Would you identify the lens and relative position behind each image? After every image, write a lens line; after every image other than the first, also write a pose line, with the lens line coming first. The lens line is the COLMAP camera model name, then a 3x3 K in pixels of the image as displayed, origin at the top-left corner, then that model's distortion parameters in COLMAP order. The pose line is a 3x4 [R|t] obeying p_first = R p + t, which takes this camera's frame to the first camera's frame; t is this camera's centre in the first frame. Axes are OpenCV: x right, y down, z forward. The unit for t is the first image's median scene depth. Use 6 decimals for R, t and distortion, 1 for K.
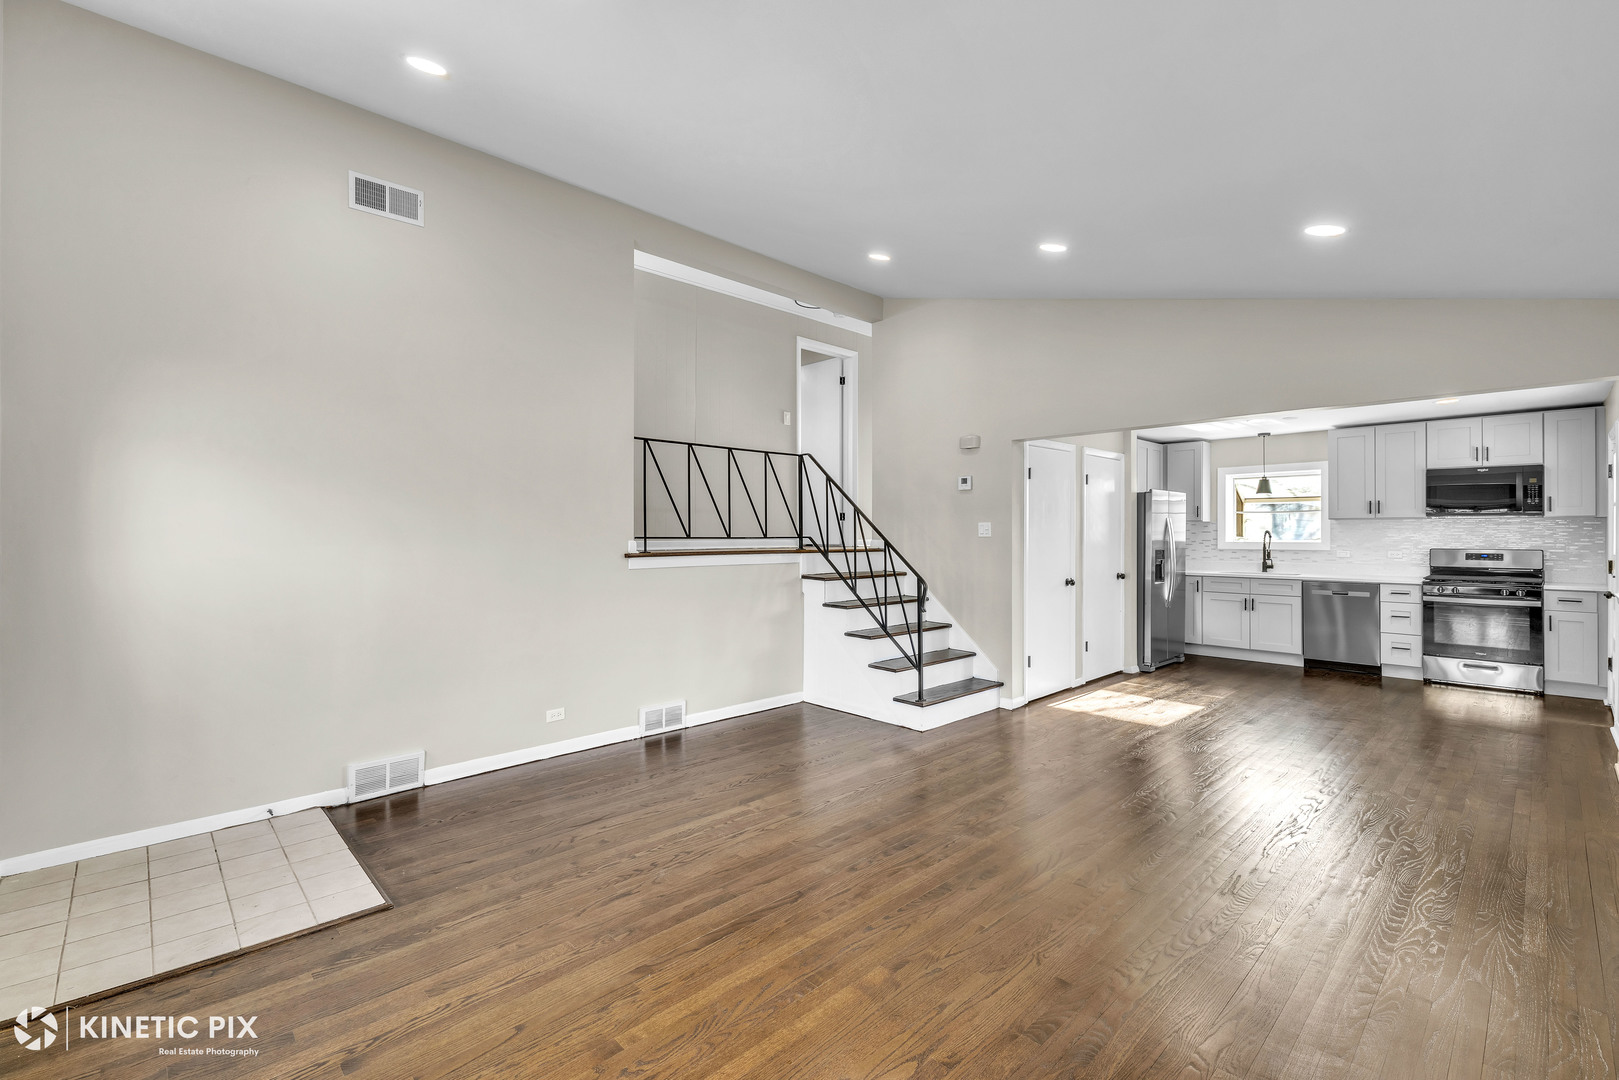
lens RADIAL K [[713.4, 0, 814.5], [0, 713.4, 531.4], [0, 0, 1]] dist [-0.000942, 0.002497]
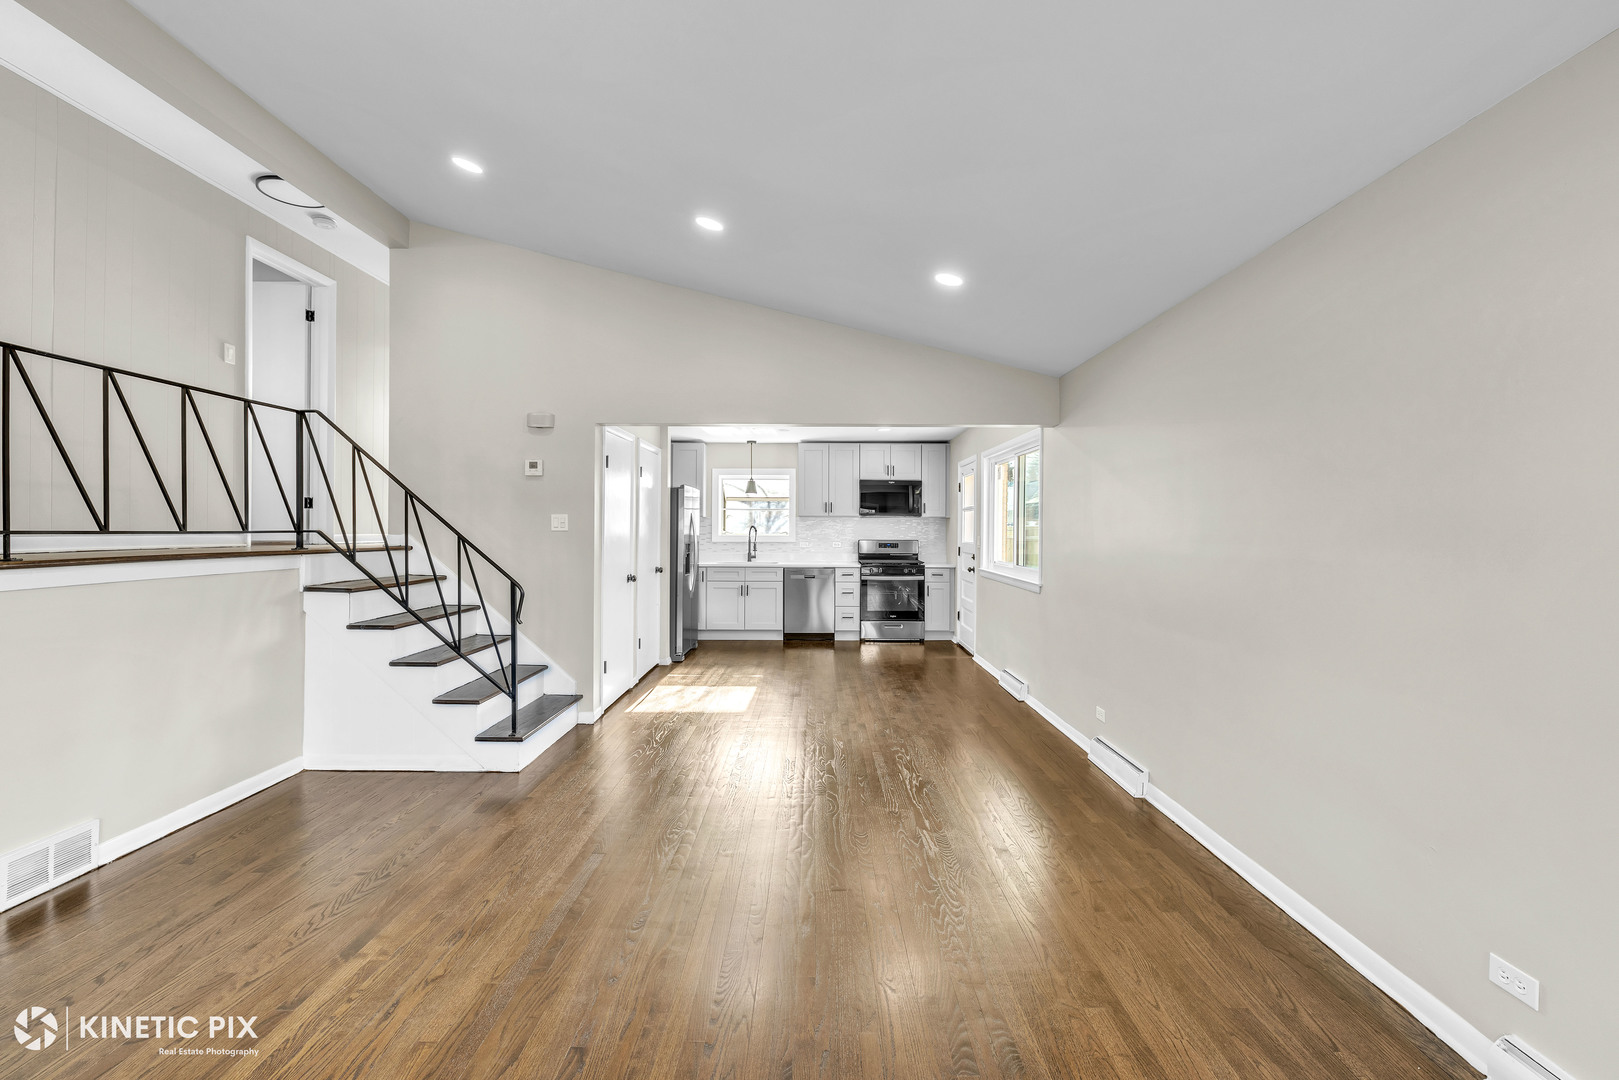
lens RADIAL K [[713.4, 0, 817.2], [0, 713.4, 523.5], [0, 0, 1]] dist [-0.000942, 0.002497]
pose [[0.695476, 0.008050, 0.718504, -0.150871], [-0.006618, 0.999967, -0.004798, 0.000776], [-0.718518, -0.001418, 0.695506, 0.150181]]
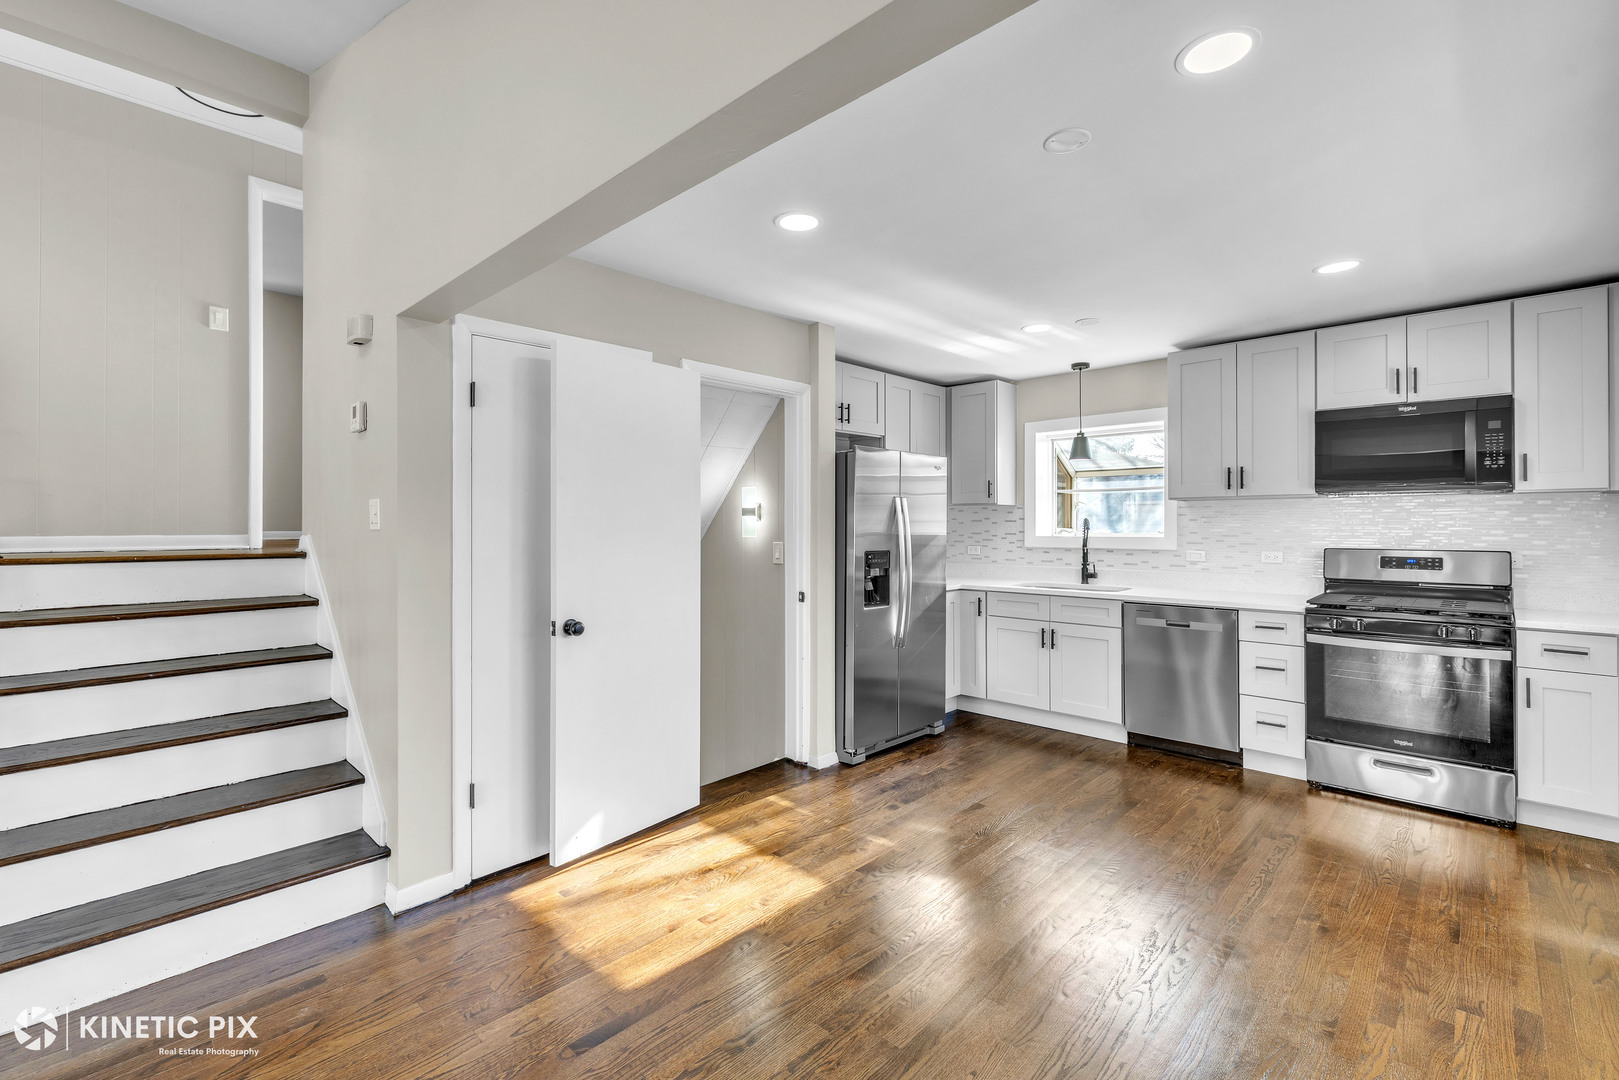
lens RADIAL K [[713.4, 0, 816.1], [0, 713.4, 520.8], [0, 0, 1]] dist [-0.000942, 0.002497]
pose [[0.999073, -0.000742, 0.043031, 0.454618], [0.000838, 0.999997, -0.002208, 0.002791], [-0.043029, 0.002242, 0.999071, 0.467500]]
